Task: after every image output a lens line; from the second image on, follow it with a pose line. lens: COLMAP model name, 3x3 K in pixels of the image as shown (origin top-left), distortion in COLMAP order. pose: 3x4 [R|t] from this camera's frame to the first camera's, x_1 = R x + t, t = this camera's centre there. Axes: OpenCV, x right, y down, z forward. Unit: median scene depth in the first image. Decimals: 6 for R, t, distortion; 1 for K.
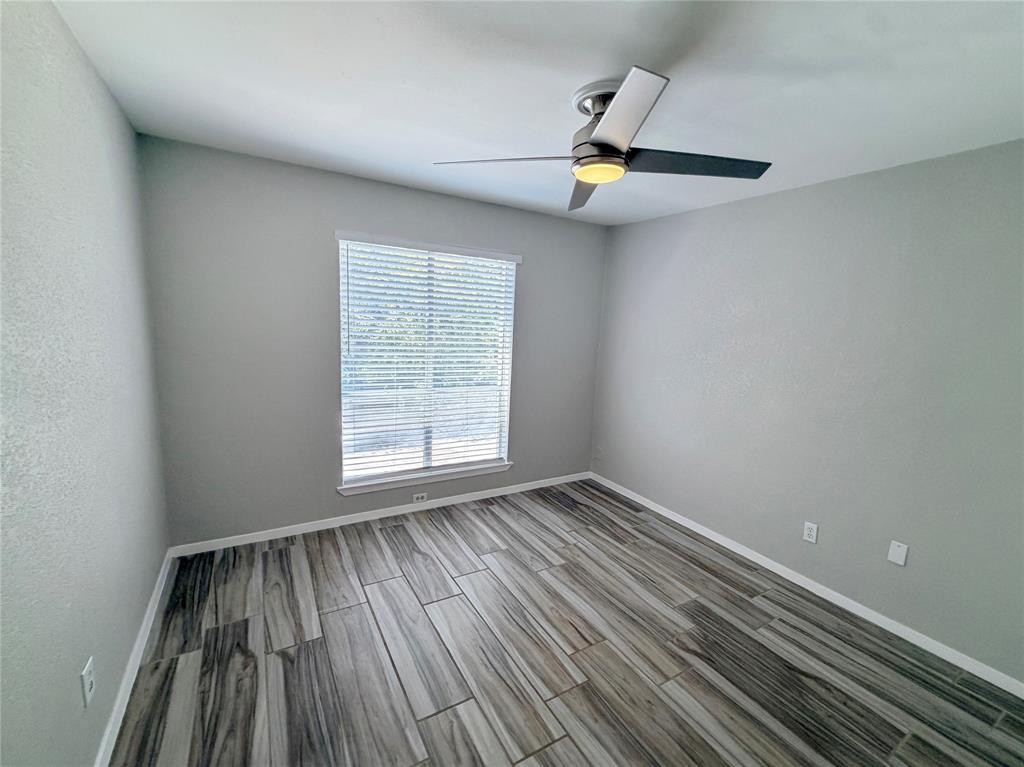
lens RADIAL K [[435.4, 0, 506.6], [0, 435.4, 385.0], [0, 0, 1]] dist [-0.002105, -0.000069]
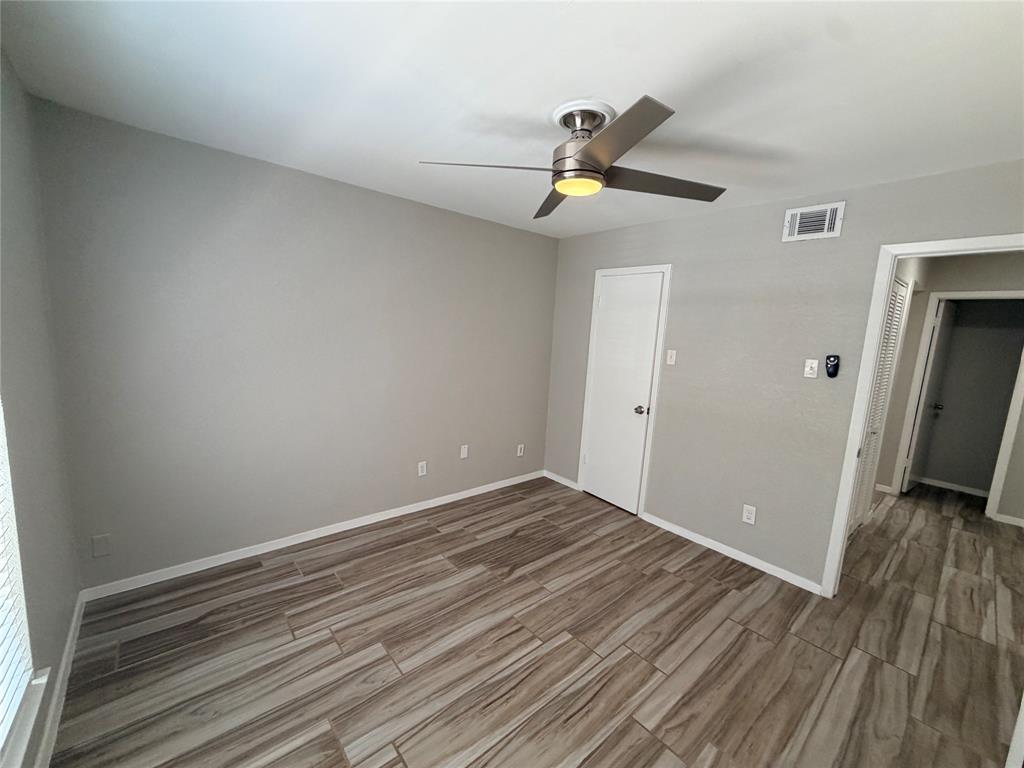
lens RADIAL K [[404.3, 0, 516.6], [0, 404.3, 386.6], [0, 0, 1]] dist [-0.002757, 0.000603]
pose [[-0.176744, -0.198667, 0.963999, -0.576823], [0.089963, 0.972057, 0.216822, -0.174679], [-0.980137, 0.125046, -0.153932, 0.981811]]
